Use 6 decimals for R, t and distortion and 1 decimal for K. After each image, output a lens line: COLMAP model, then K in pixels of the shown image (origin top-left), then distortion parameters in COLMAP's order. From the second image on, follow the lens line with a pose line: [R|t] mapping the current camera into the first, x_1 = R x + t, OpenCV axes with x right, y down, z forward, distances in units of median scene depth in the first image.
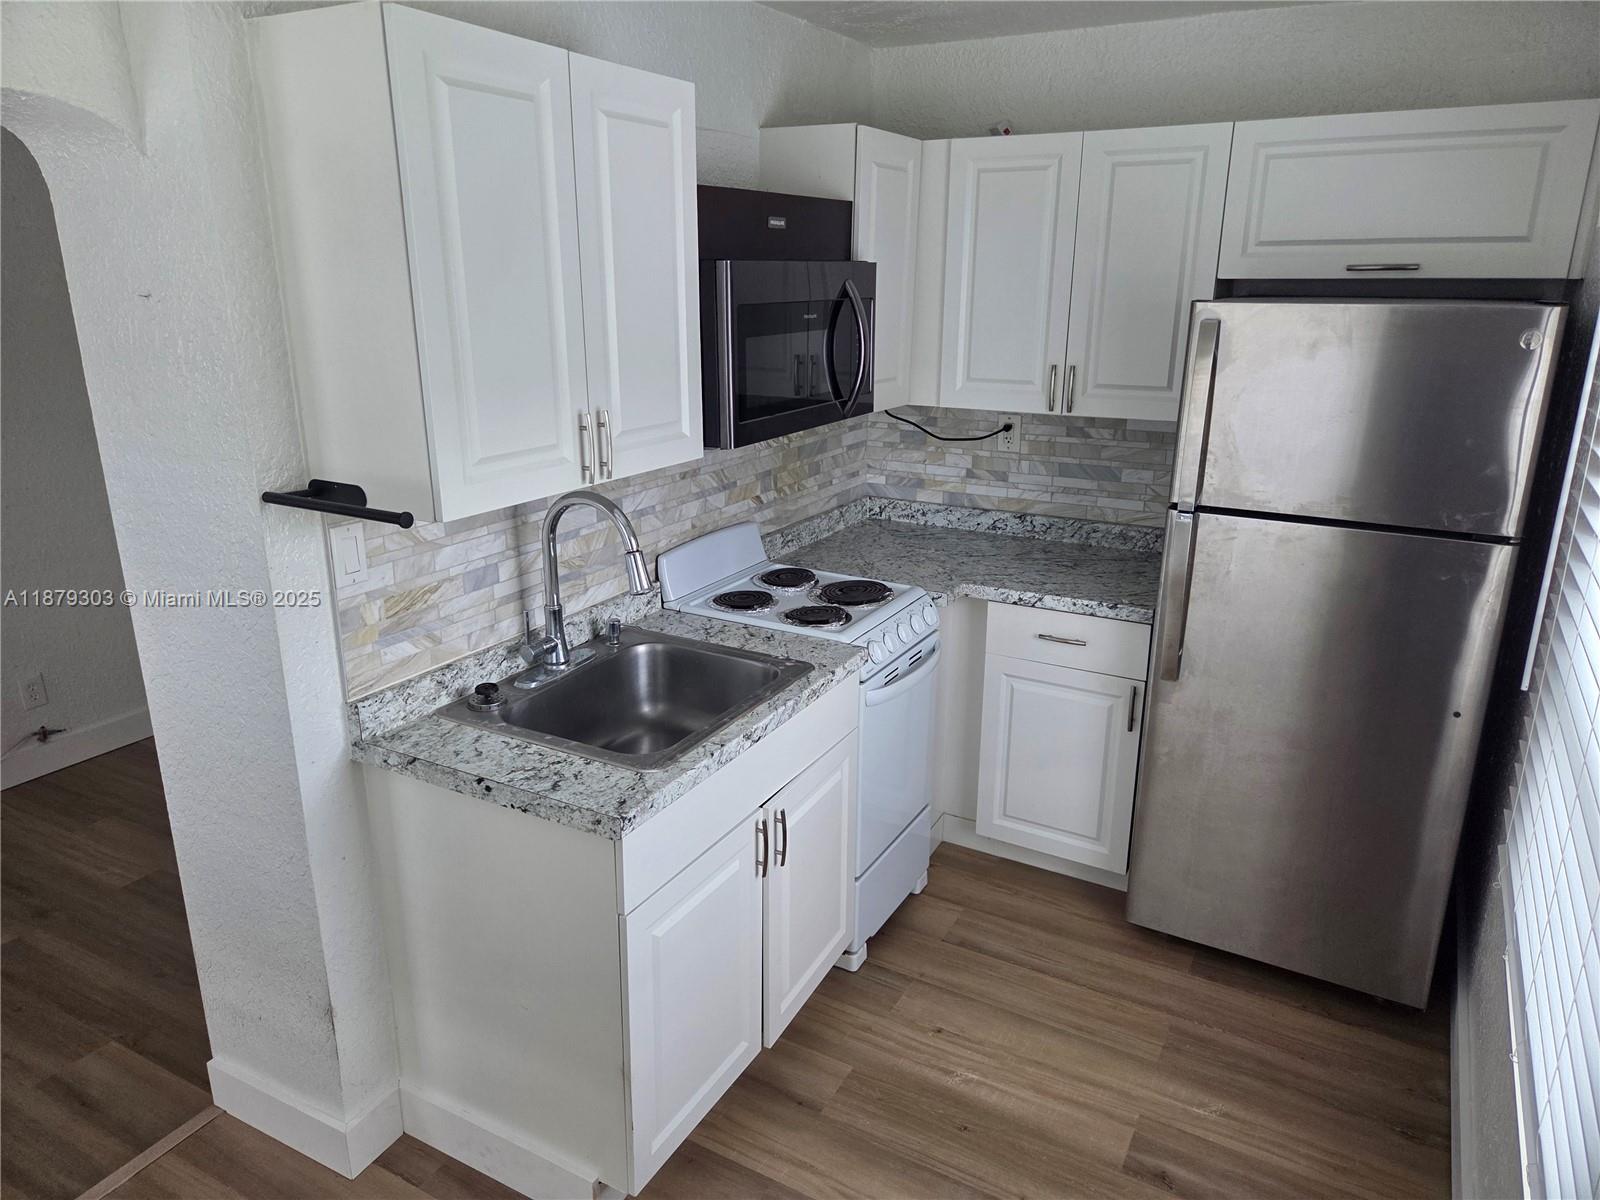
lens RADIAL K [[1078.4, 0, 802.9], [0, 1078.4, 598.3], [0, 0, 1]] dist [0.059359, -0.054357]
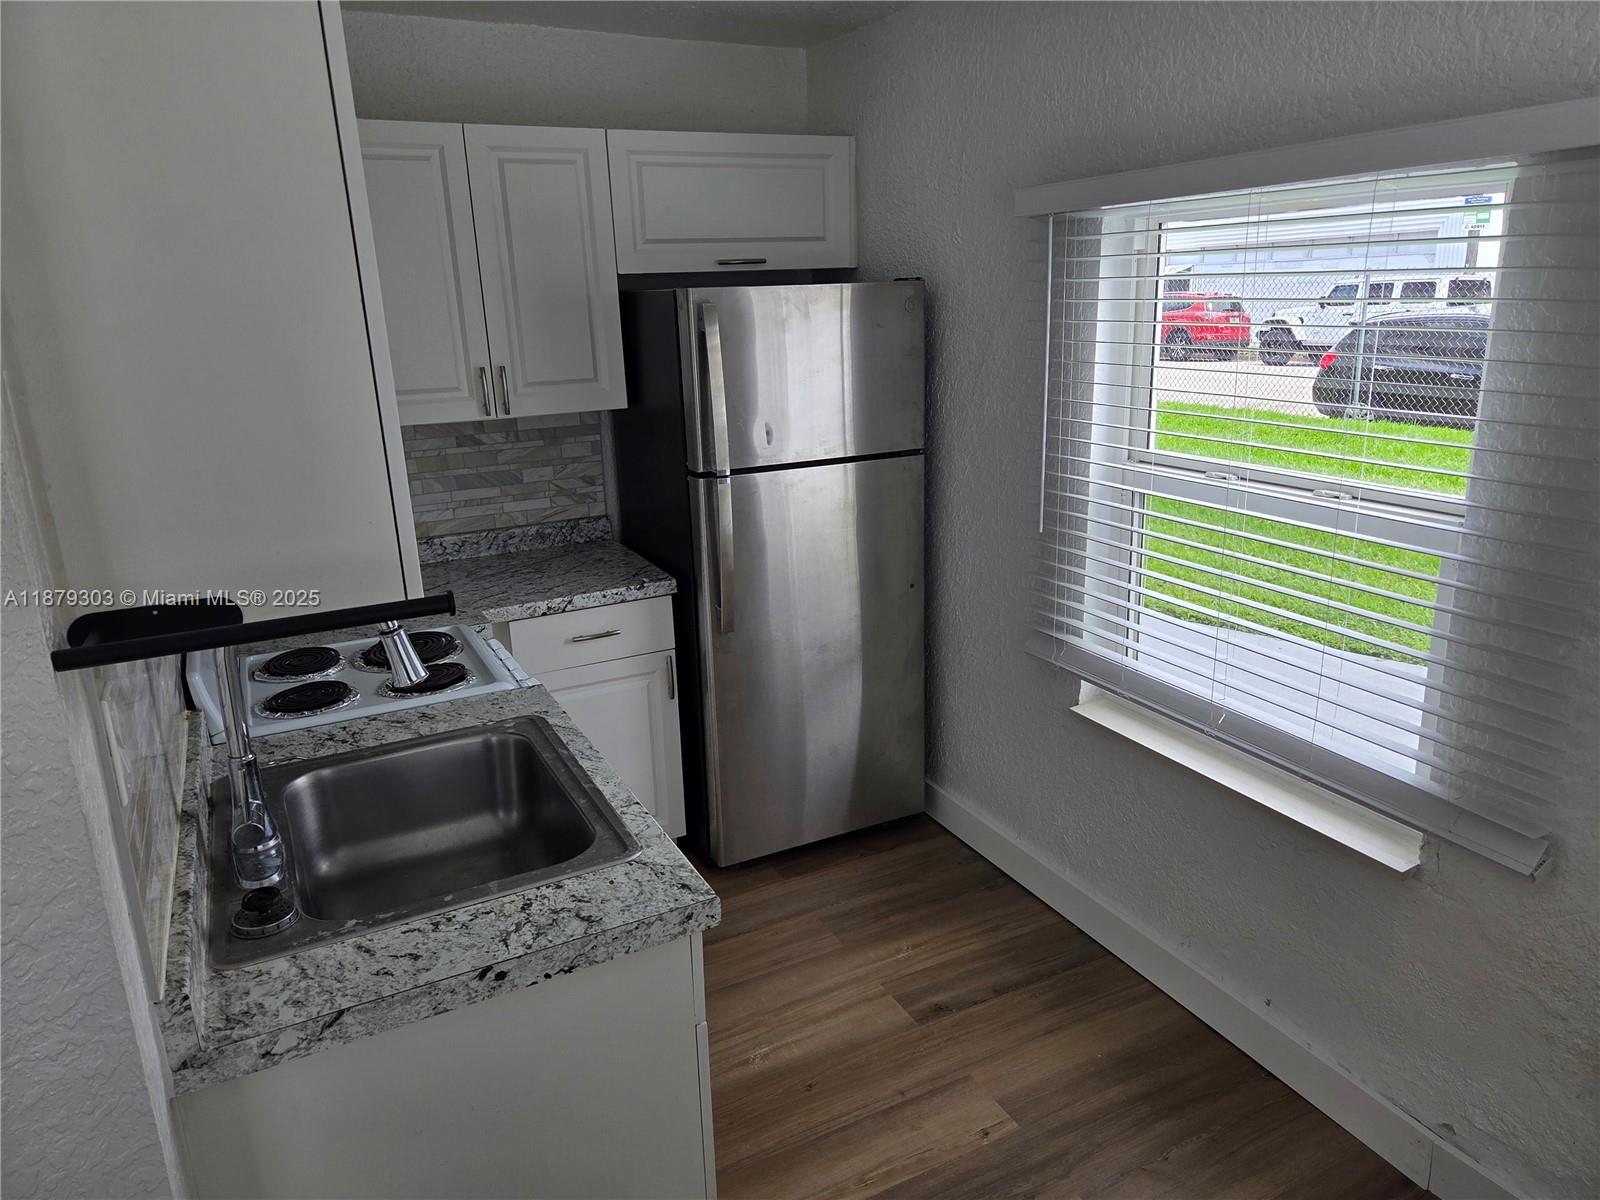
lens RADIAL K [[1078.4, 0, 802.9], [0, 1078.4, 598.3], [0, 0, 1]] dist [0.059359, -0.054357]
pose [[0.547978, -0.248334, 0.798781, -0.452334], [0.275328, 0.955253, 0.108099, -0.050860], [-0.789883, 0.160691, 0.591831, 0.265718]]
